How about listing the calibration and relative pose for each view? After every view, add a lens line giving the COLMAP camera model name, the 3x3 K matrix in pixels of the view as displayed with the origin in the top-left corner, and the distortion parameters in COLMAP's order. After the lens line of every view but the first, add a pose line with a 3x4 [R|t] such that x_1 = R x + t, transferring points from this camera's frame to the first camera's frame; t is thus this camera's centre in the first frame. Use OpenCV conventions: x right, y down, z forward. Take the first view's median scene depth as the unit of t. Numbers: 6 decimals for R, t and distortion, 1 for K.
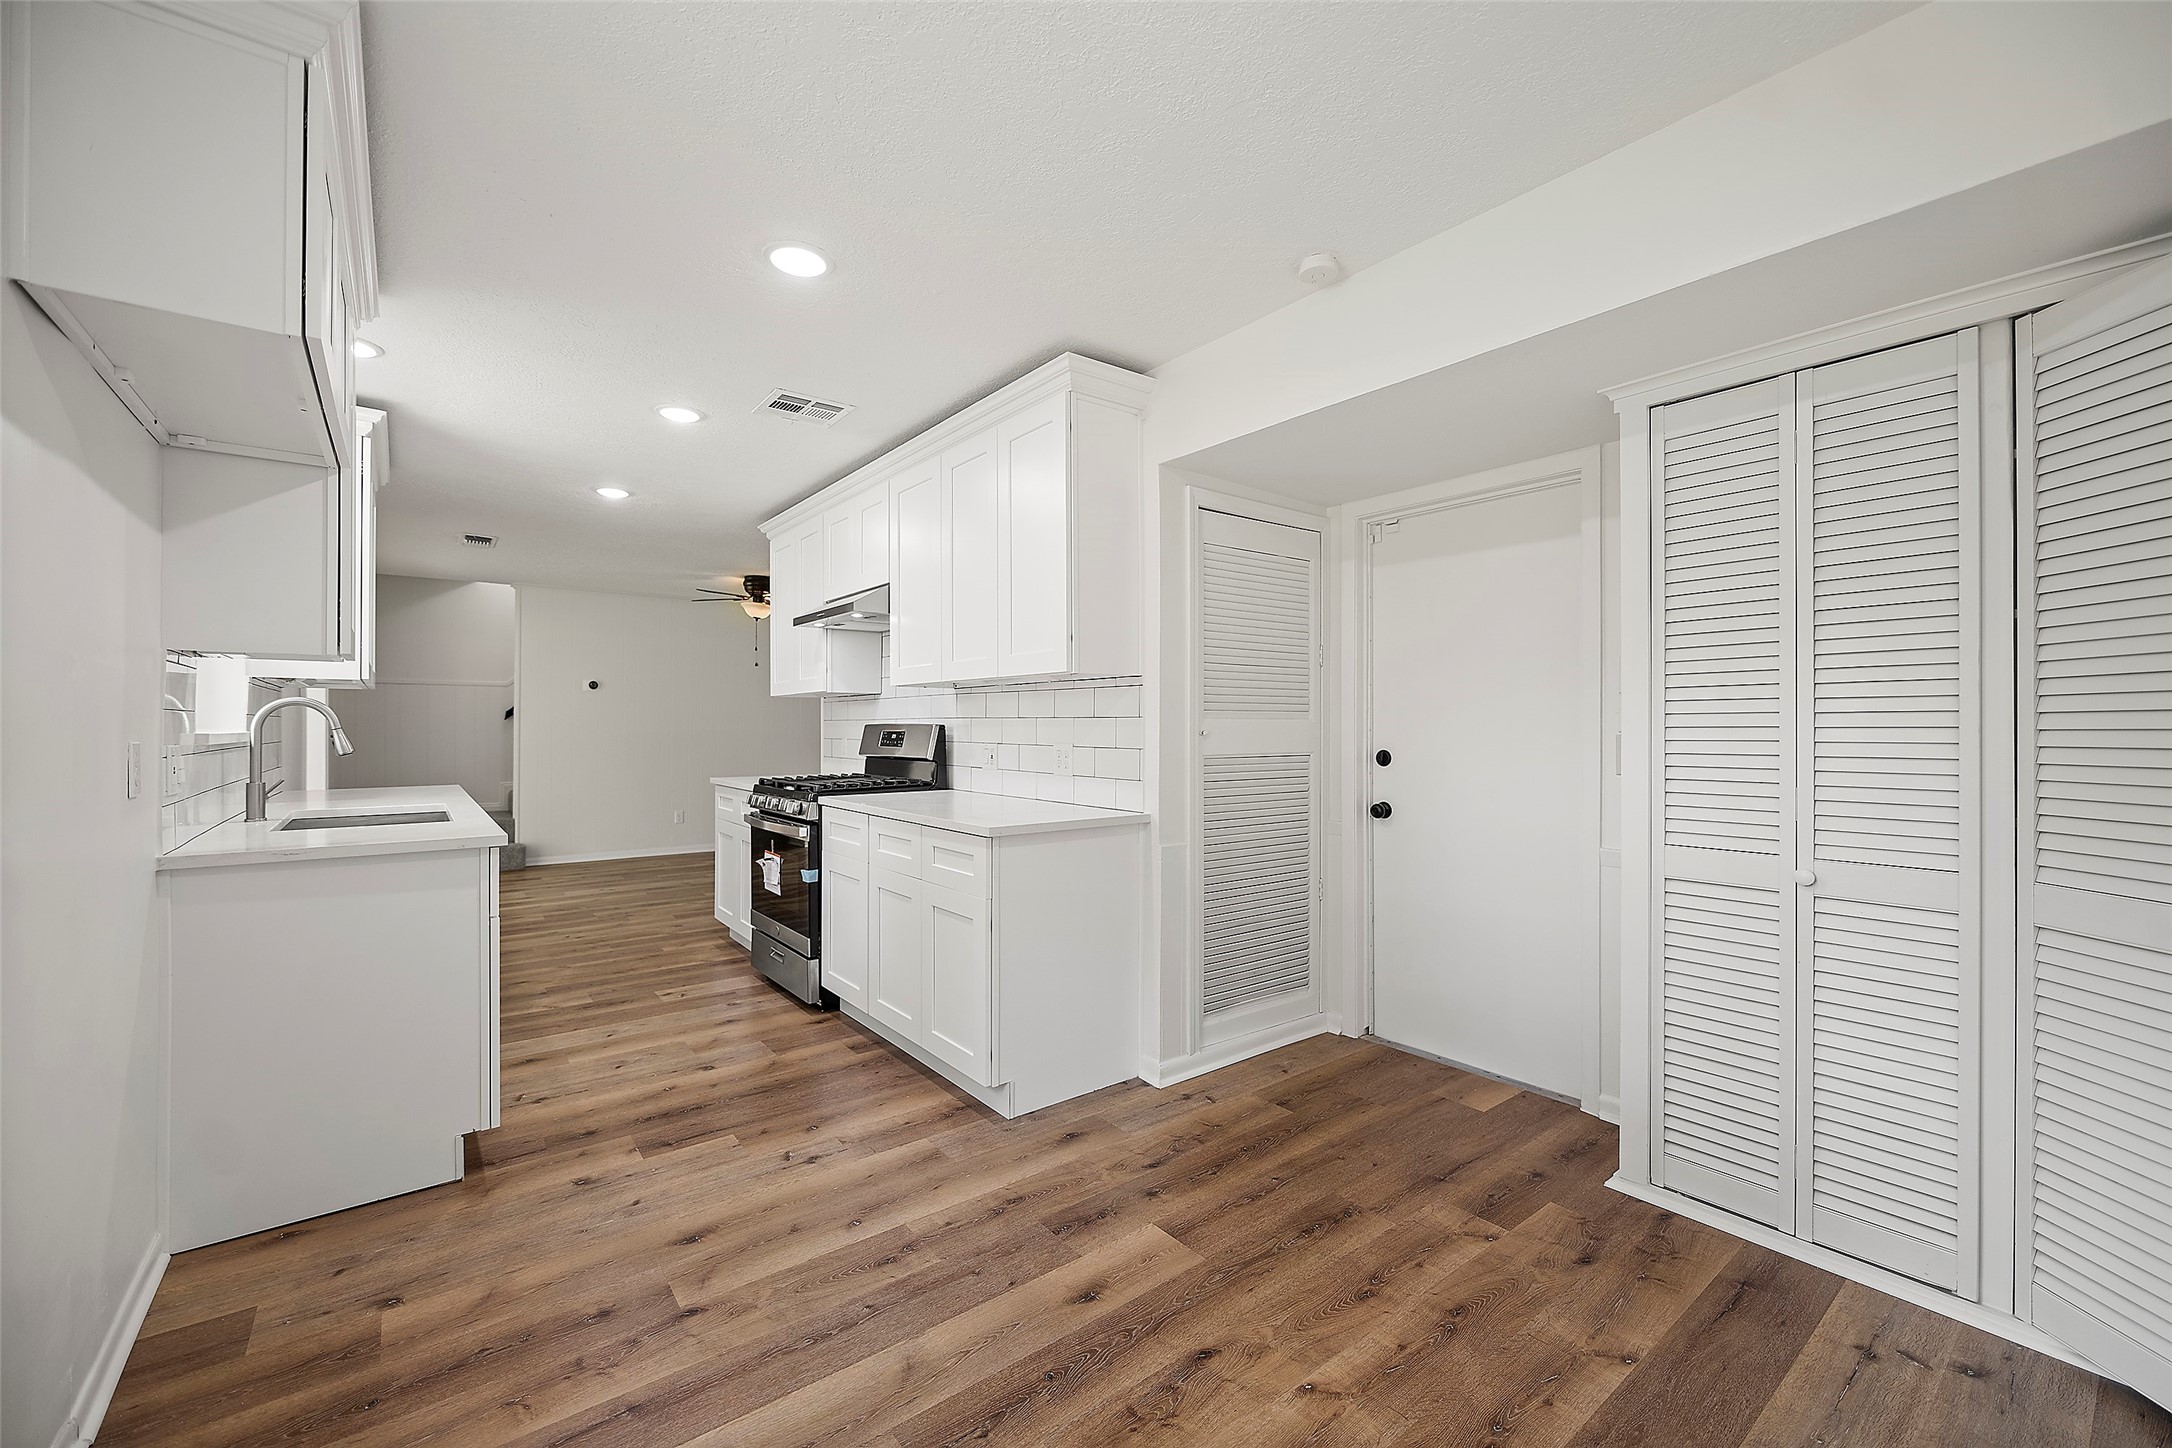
lens RADIAL K [[884.4, 0, 1104.6], [0, 884.4, 724.5], [0, 0, 1]] dist [-0.001133, -0.000097]
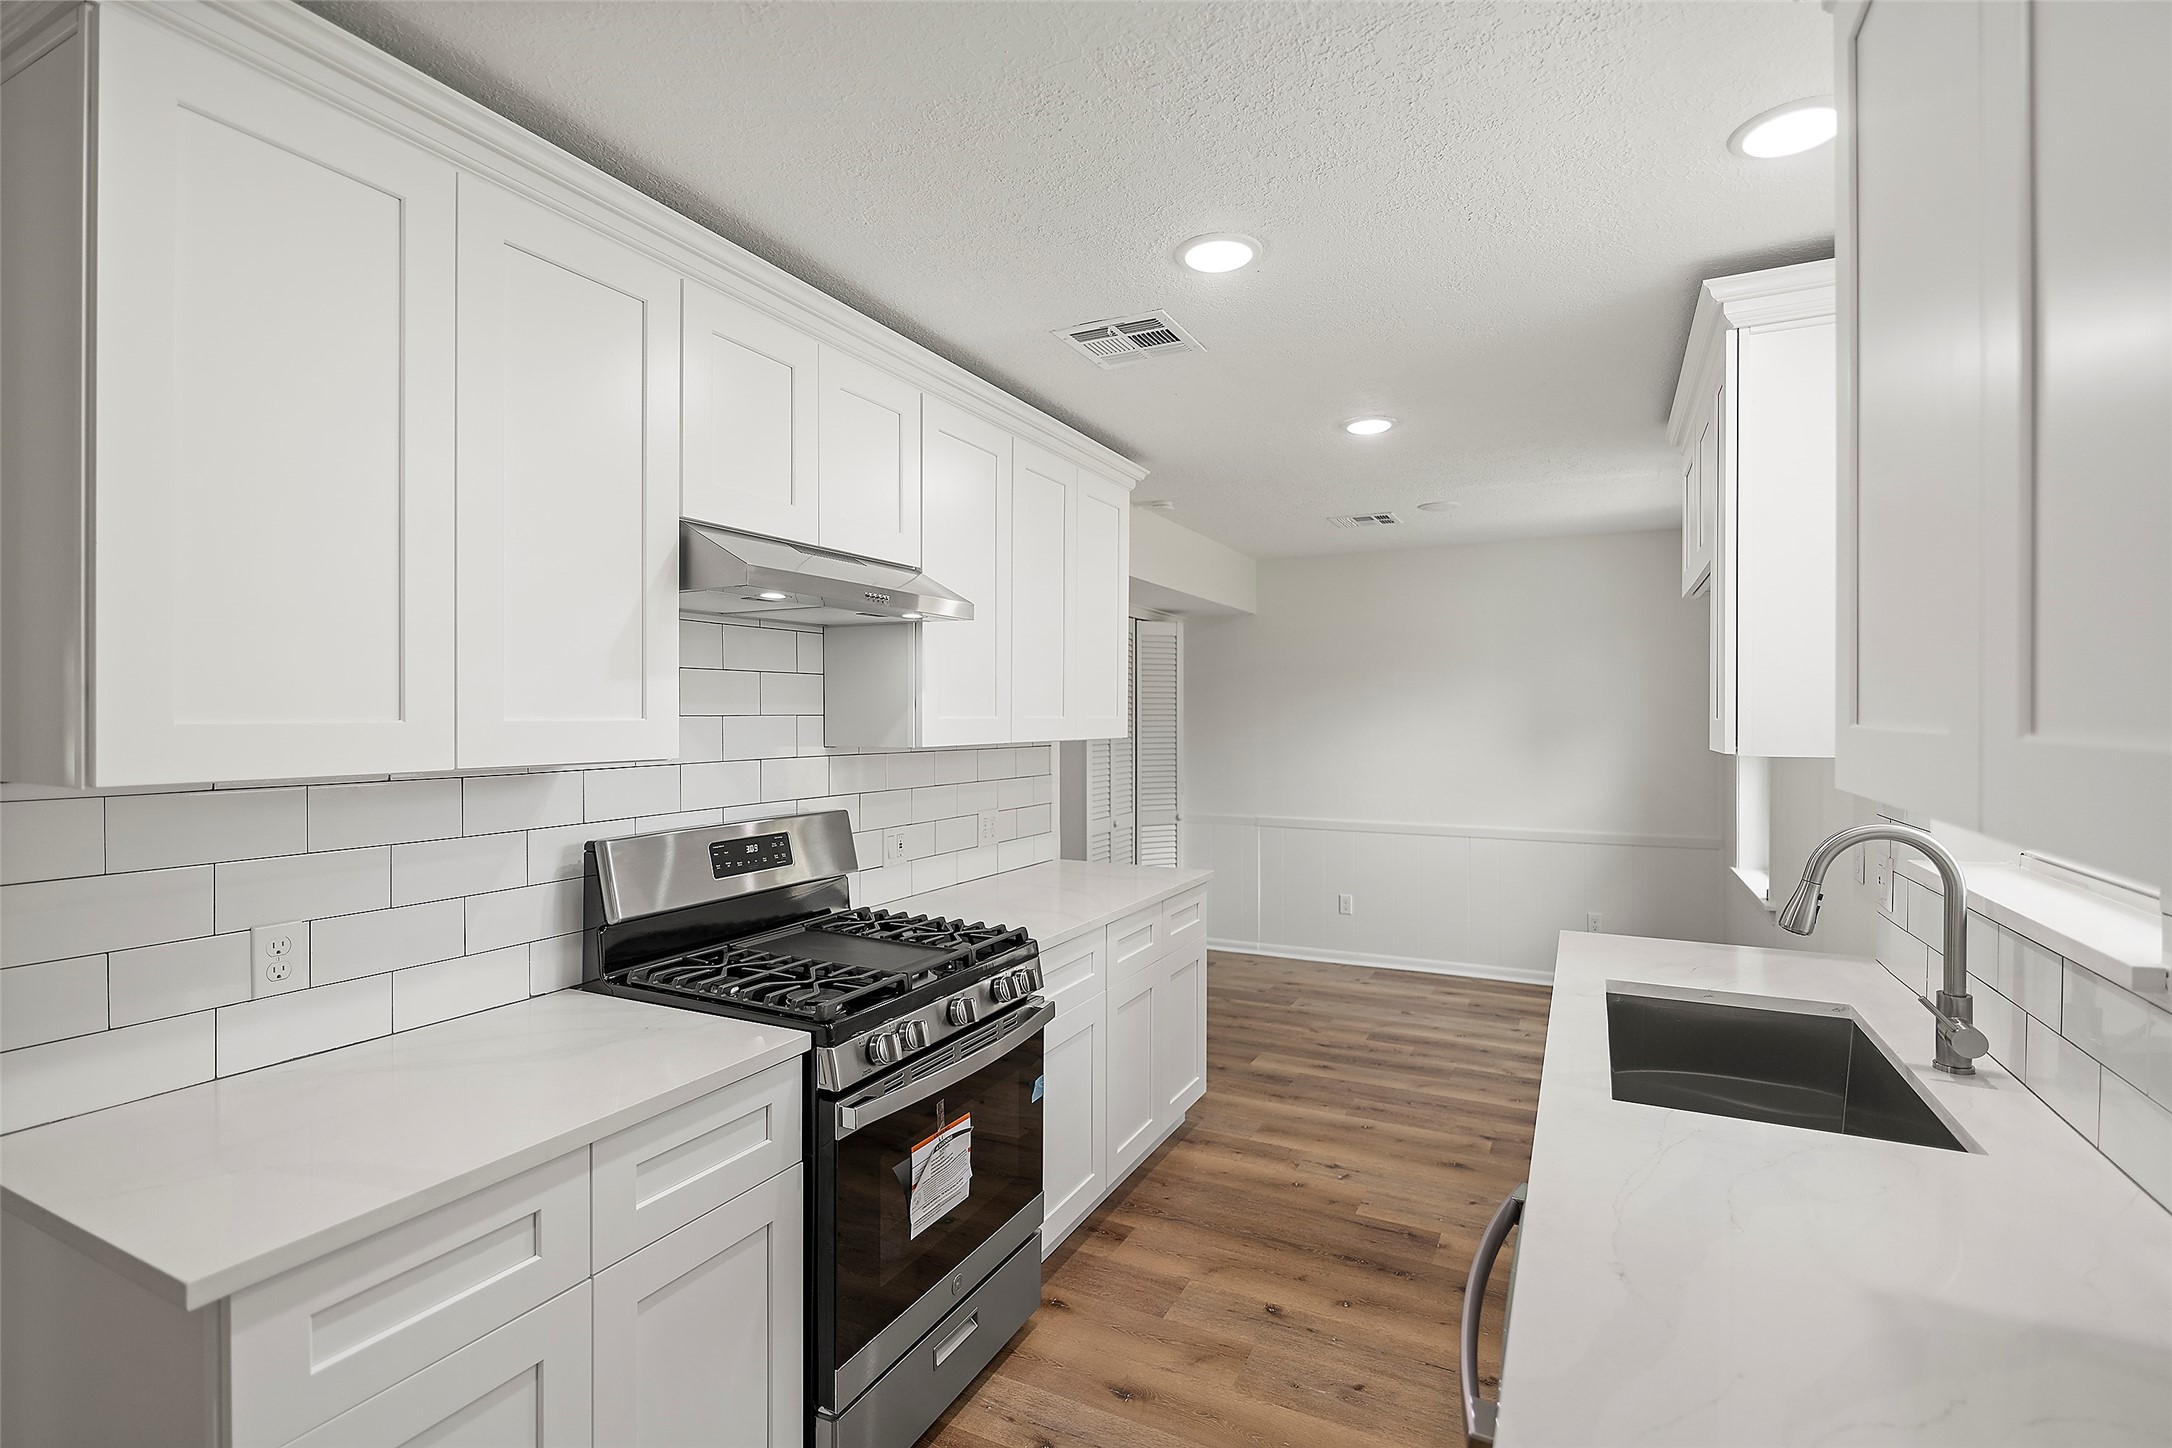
lens RADIAL K [[1006.8, 0, 1083.2], [0, 1006.8, 724.9], [0, 0, 1]] dist [-0.002897, -0.000058]
pose [[-0.415935, -0.009384, 0.909346, -1.747886], [-0.001570, 0.999953, 0.009601, -0.126964], [-0.909393, 0.002565, -0.415930, 2.320533]]
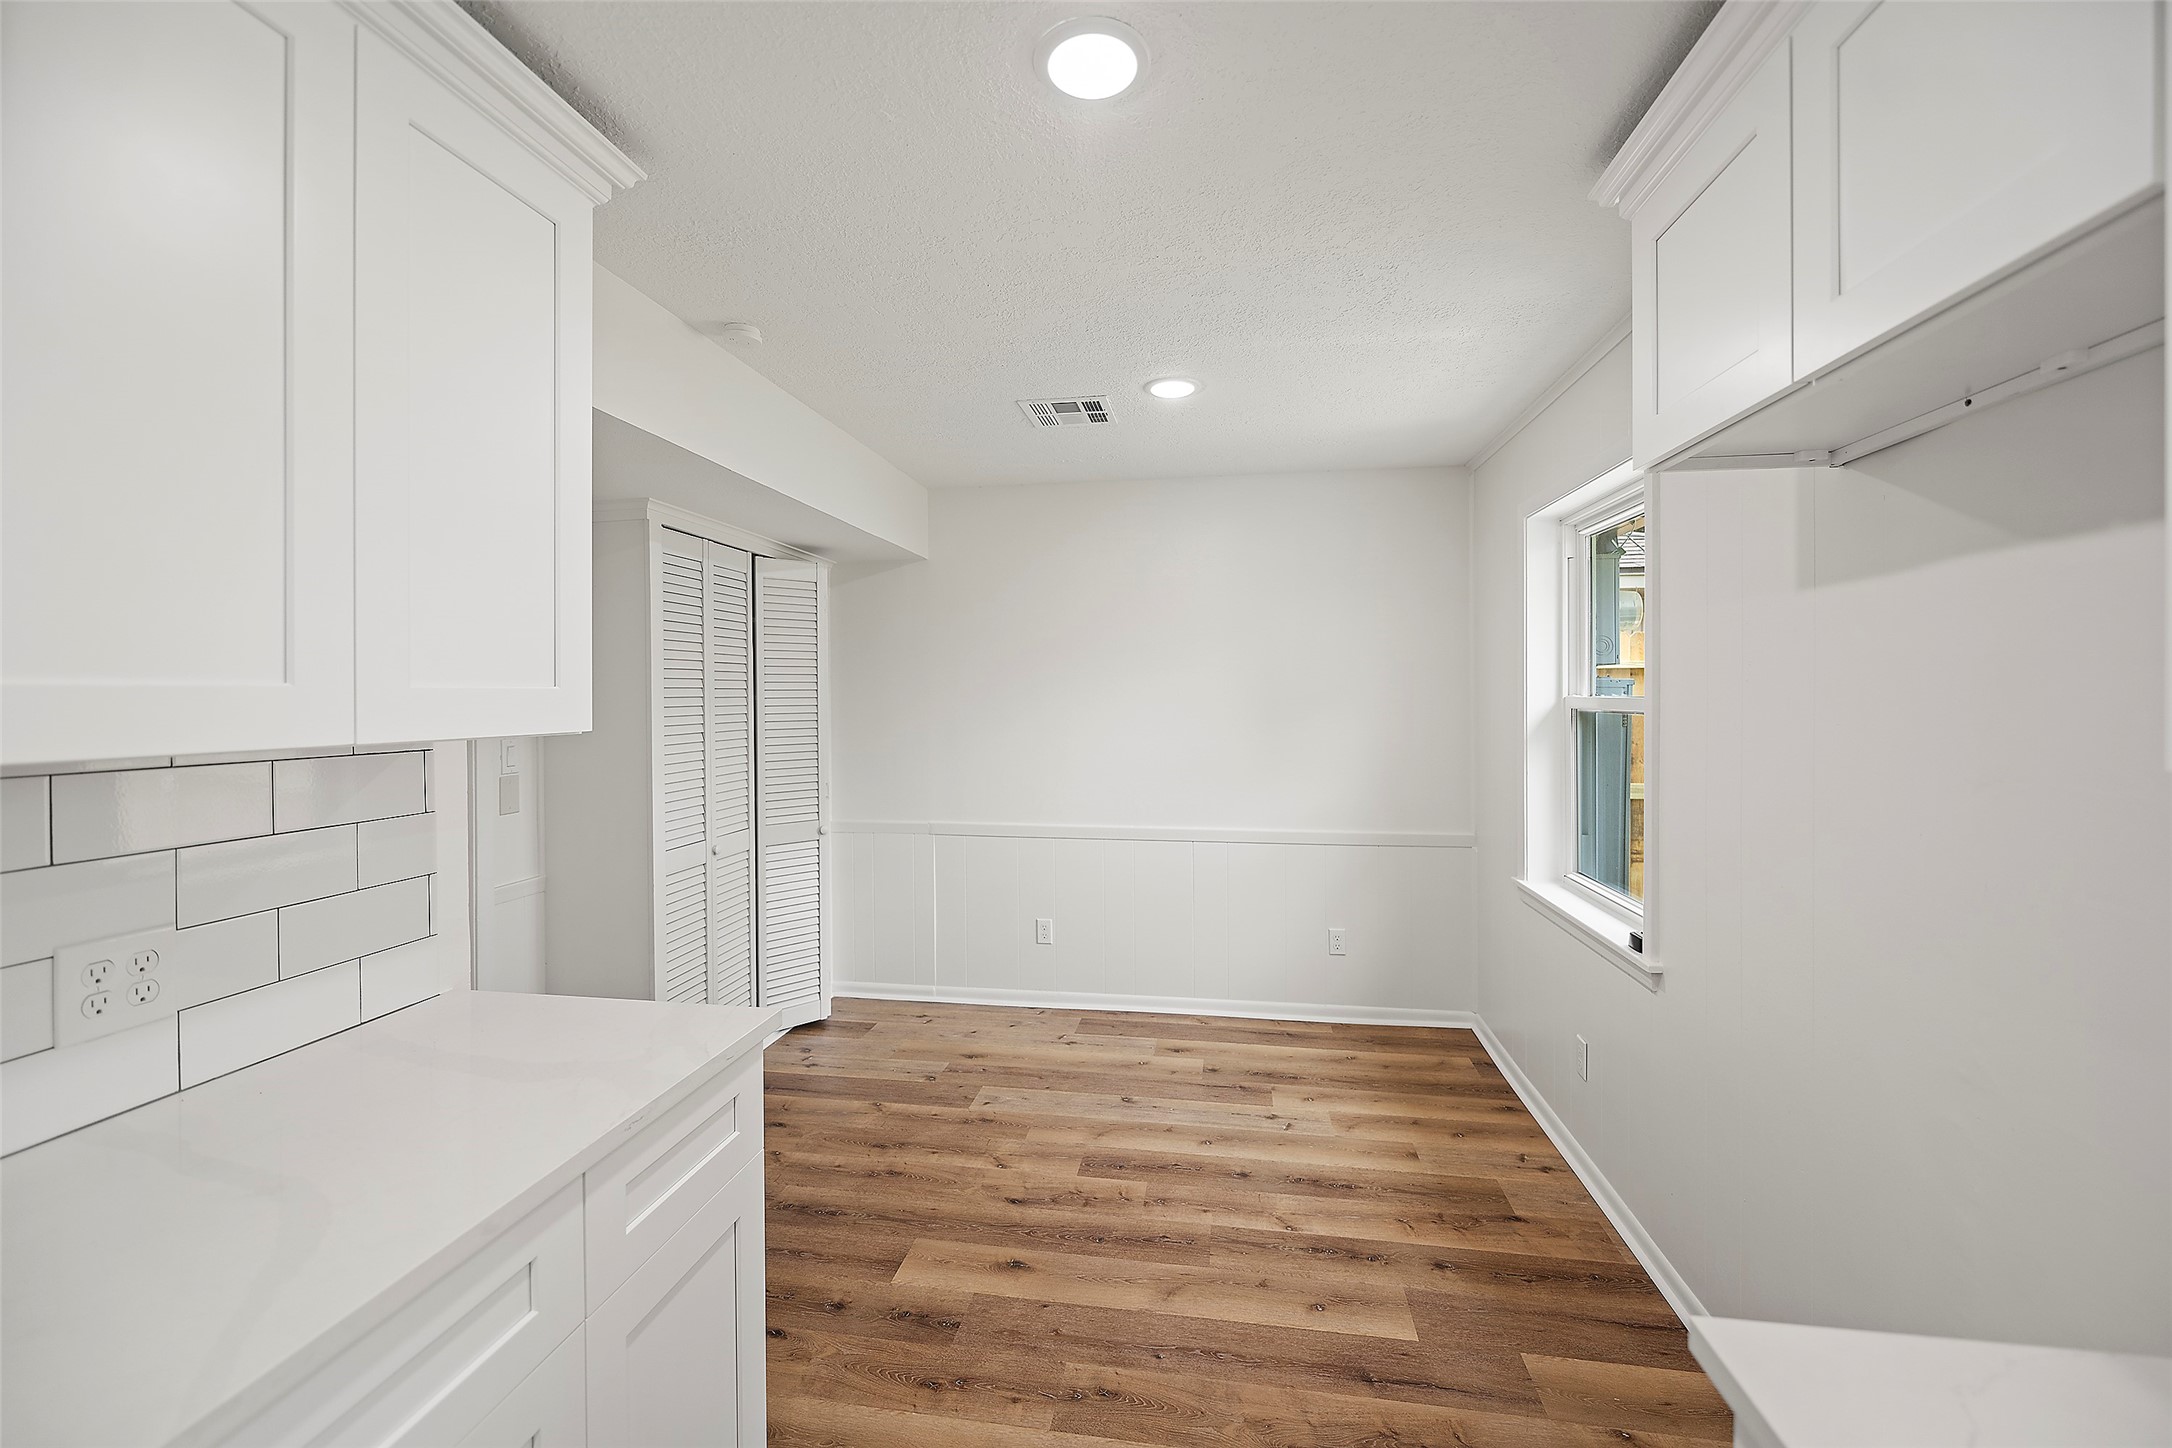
lens RADIAL K [[884.4, 0, 1086.4], [0, 884.4, 708.6], [0, 0, 1]] dist [-0.001133, -0.000097]
pose [[-0.671762, -0.009685, 0.740704, -0.920142], [0.001986, 0.999887, 0.014874, -0.115350], [-0.740764, 0.011463, -0.671667, 1.654574]]
